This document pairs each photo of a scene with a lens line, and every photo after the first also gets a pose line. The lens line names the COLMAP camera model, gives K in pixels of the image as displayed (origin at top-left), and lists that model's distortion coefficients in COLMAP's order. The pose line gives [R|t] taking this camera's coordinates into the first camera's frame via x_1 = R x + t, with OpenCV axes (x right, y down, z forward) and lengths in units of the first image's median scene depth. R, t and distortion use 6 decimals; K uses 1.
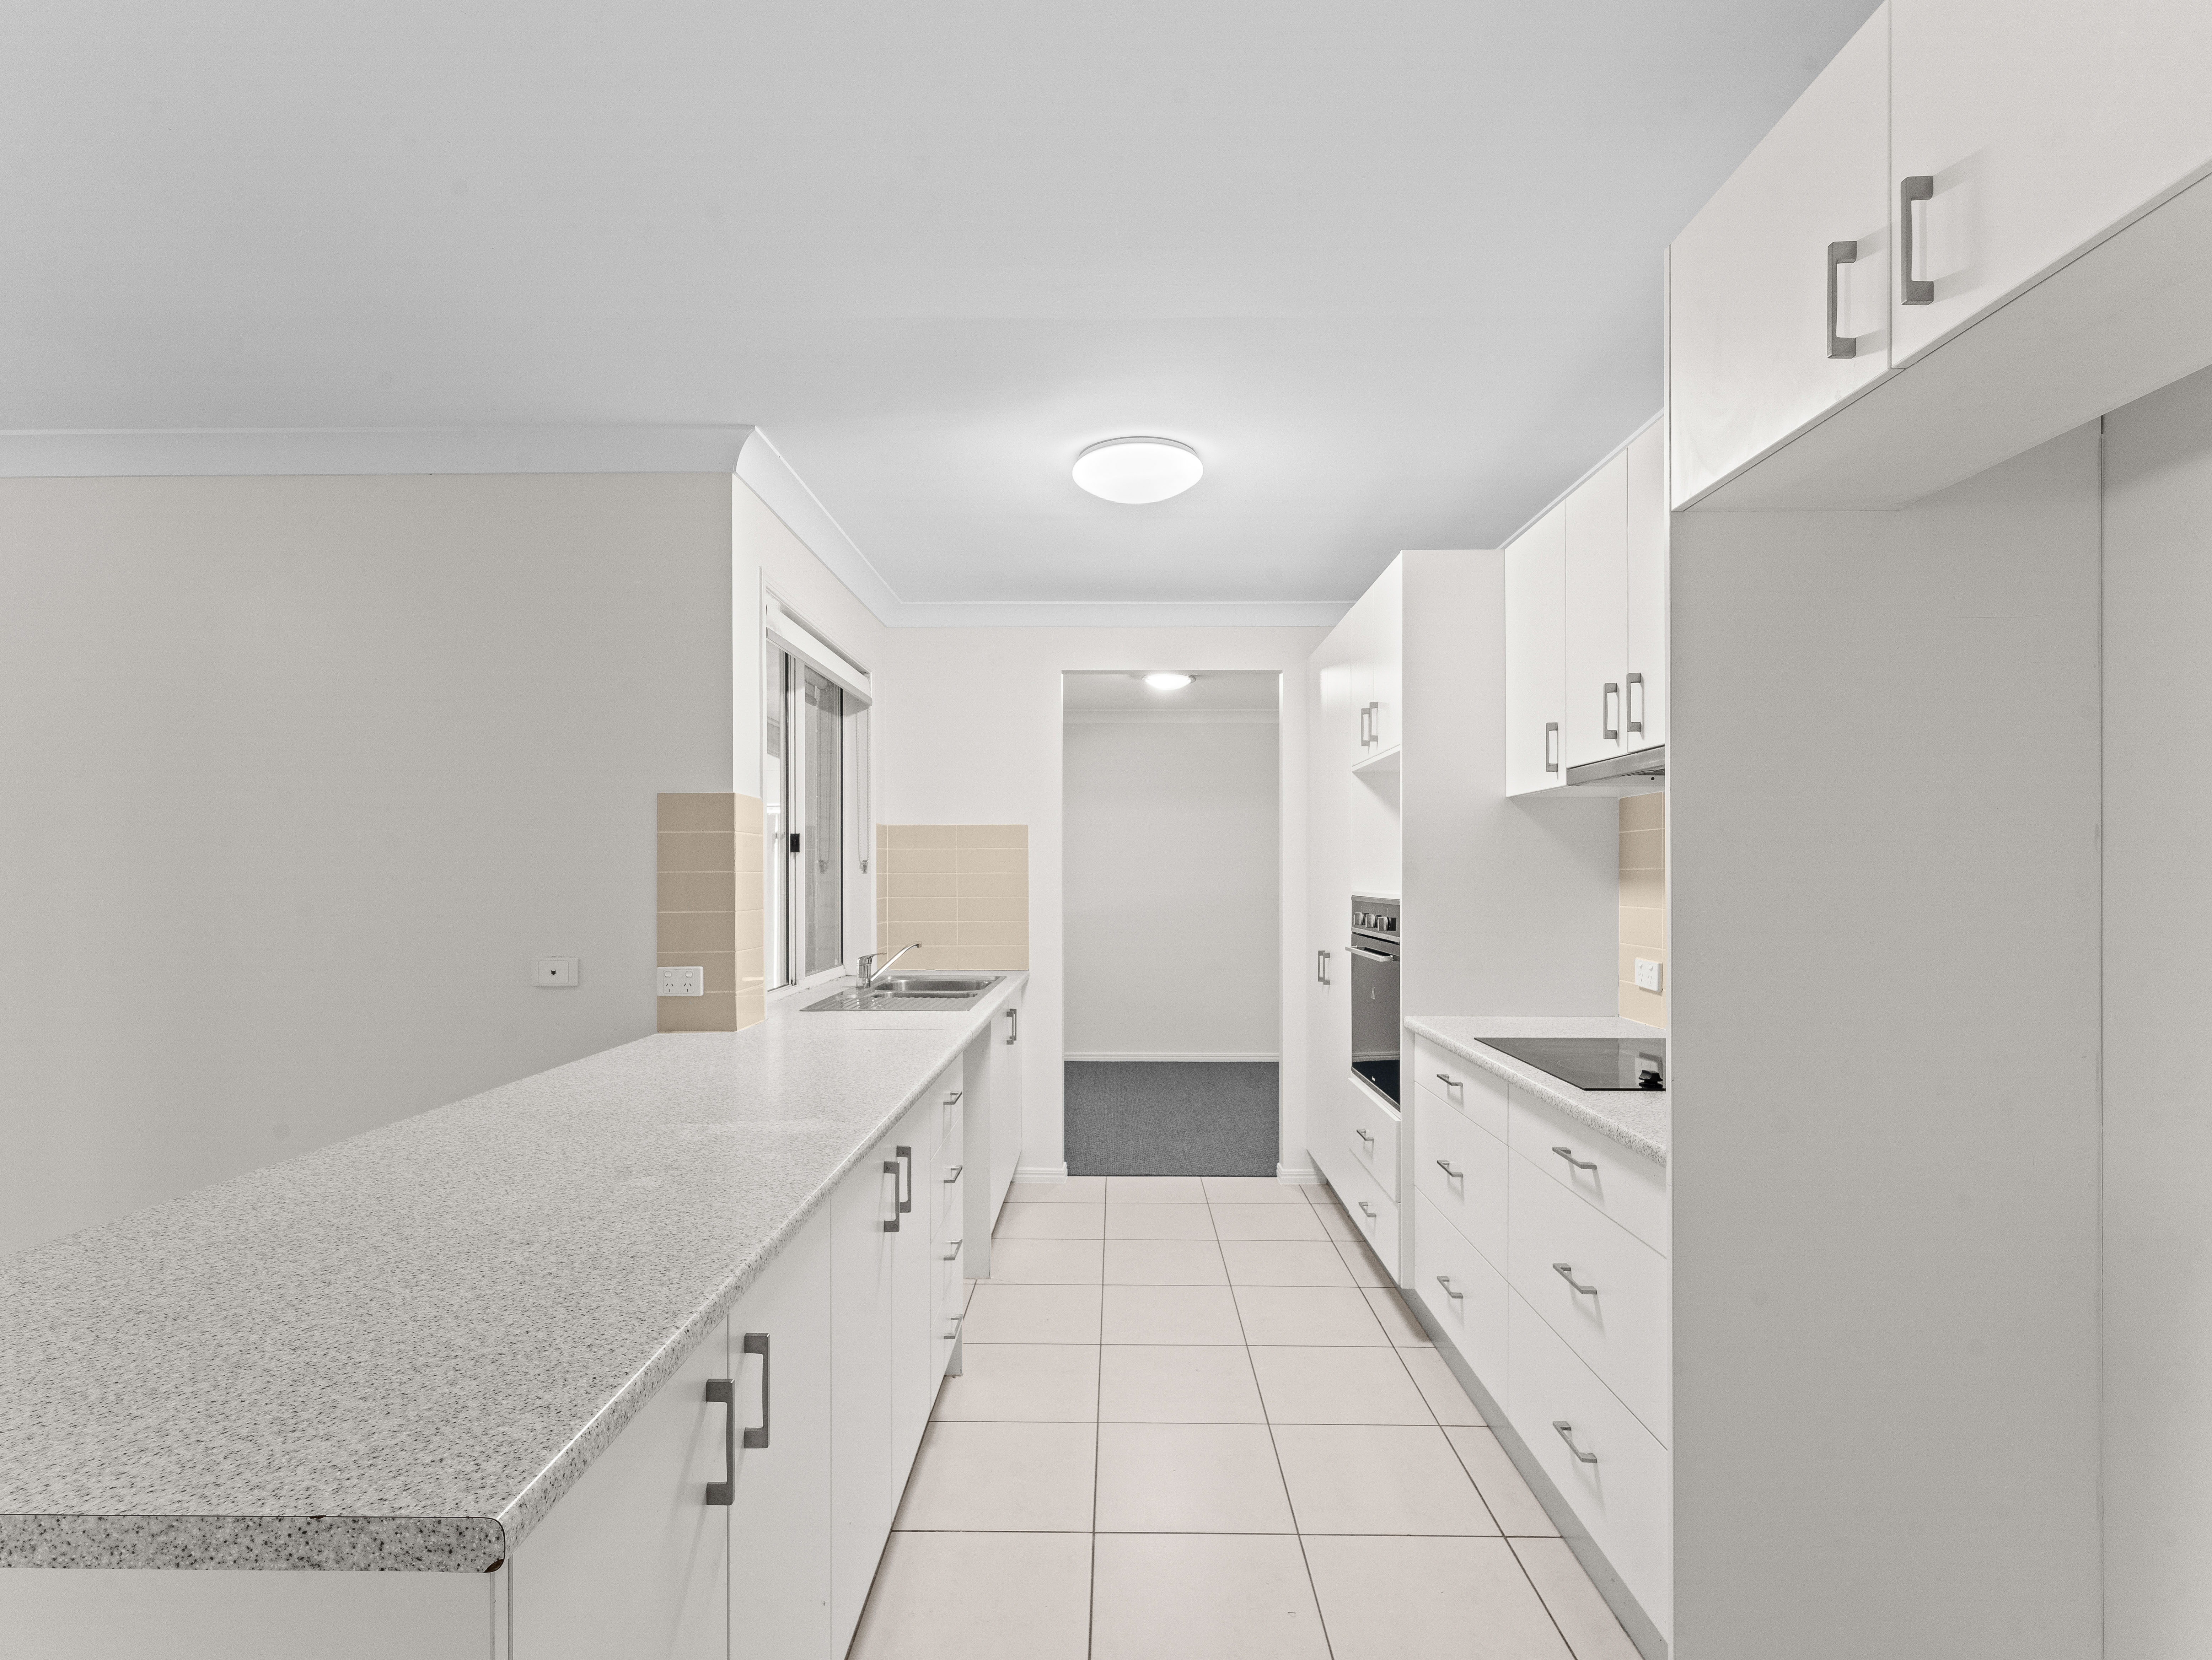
lens RADIAL K [[1025.6, 0, 1107.3], [0, 1025.6, 884.3], [0, 0, 1]] dist [-0.000210, -0.000027]
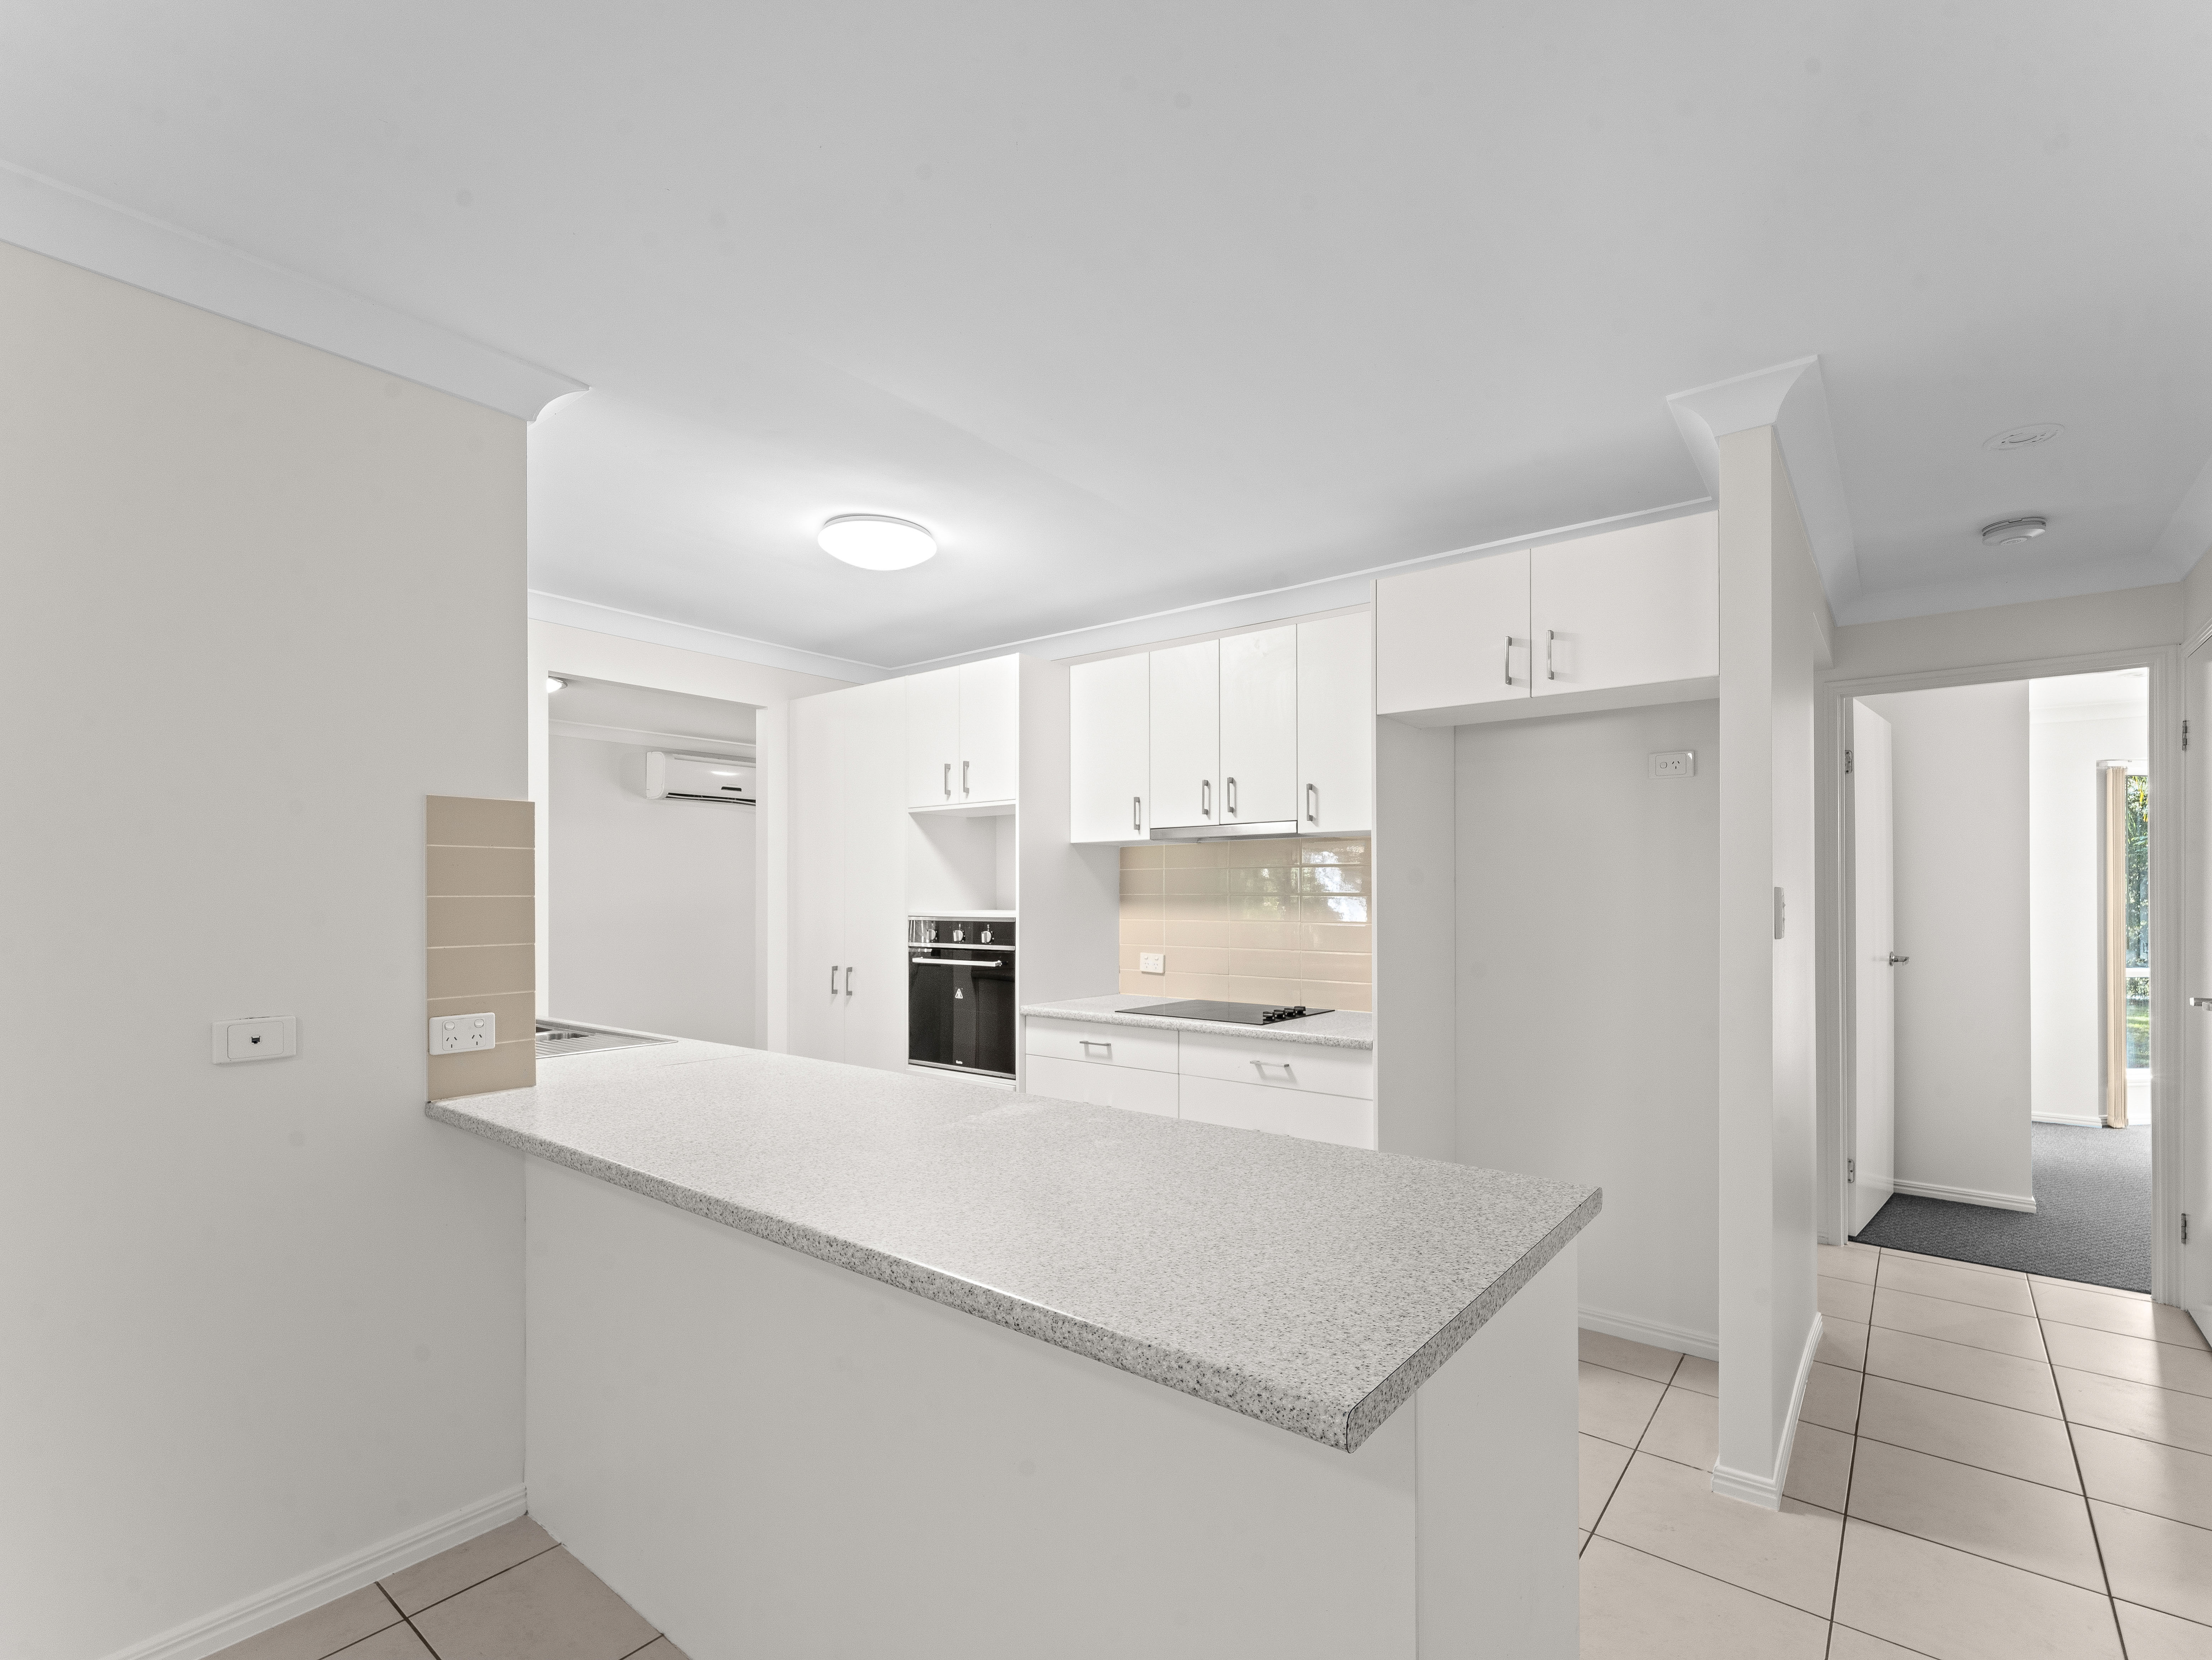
lens RADIAL K [[1025.6, 0, 1107.3], [0, 1025.6, 884.3], [0, 0, 1]] dist [-0.000210, -0.000027]
pose [[0.609449, 0.009766, 0.792765, -0.740999], [0.008539, 0.999785, -0.018880, -0.001800], [-0.792779, 0.018276, 0.609235, 0.114883]]
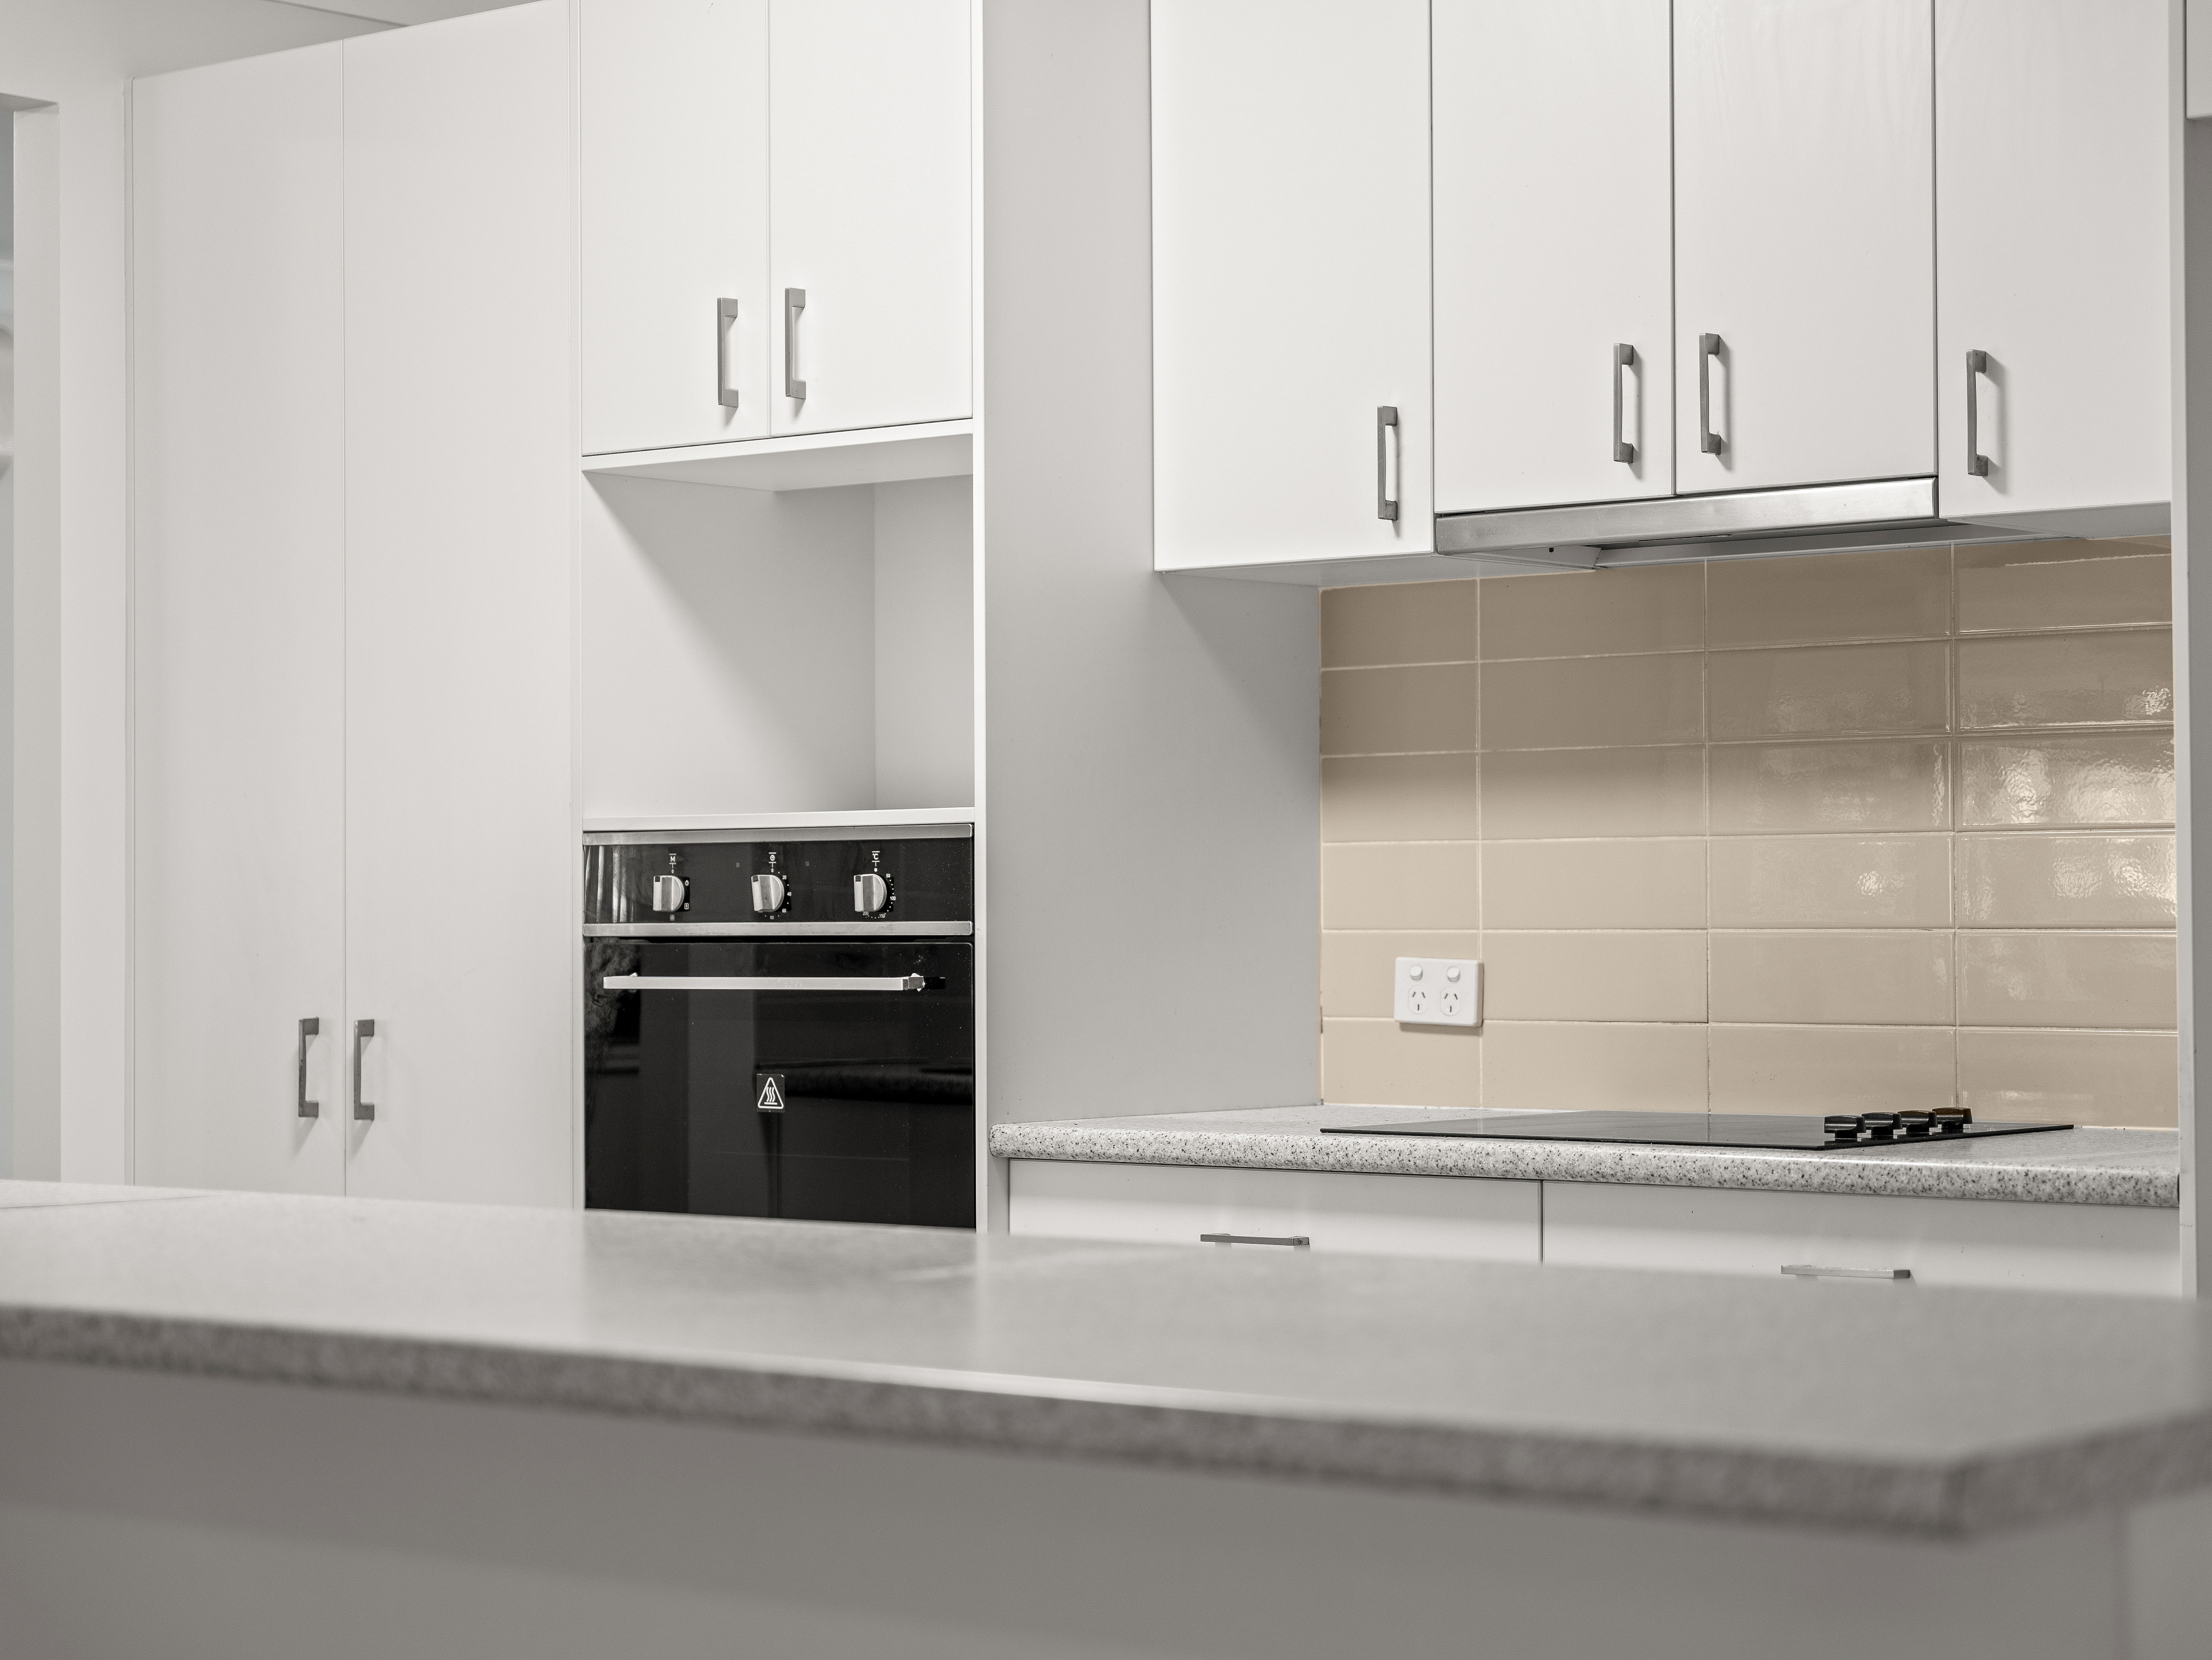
lens RADIAL K [[4440.5, 0, 1106.0], [0, 4440.5, 830.0], [0, 0, 1]] dist [0.050125, -0.063787]
pose [[0.620369, 0.012619, 0.784209, -1.065760], [0.011766, 0.999608, -0.025392, 0.065676], [-0.784222, 0.024979, 0.619977, -0.072450]]
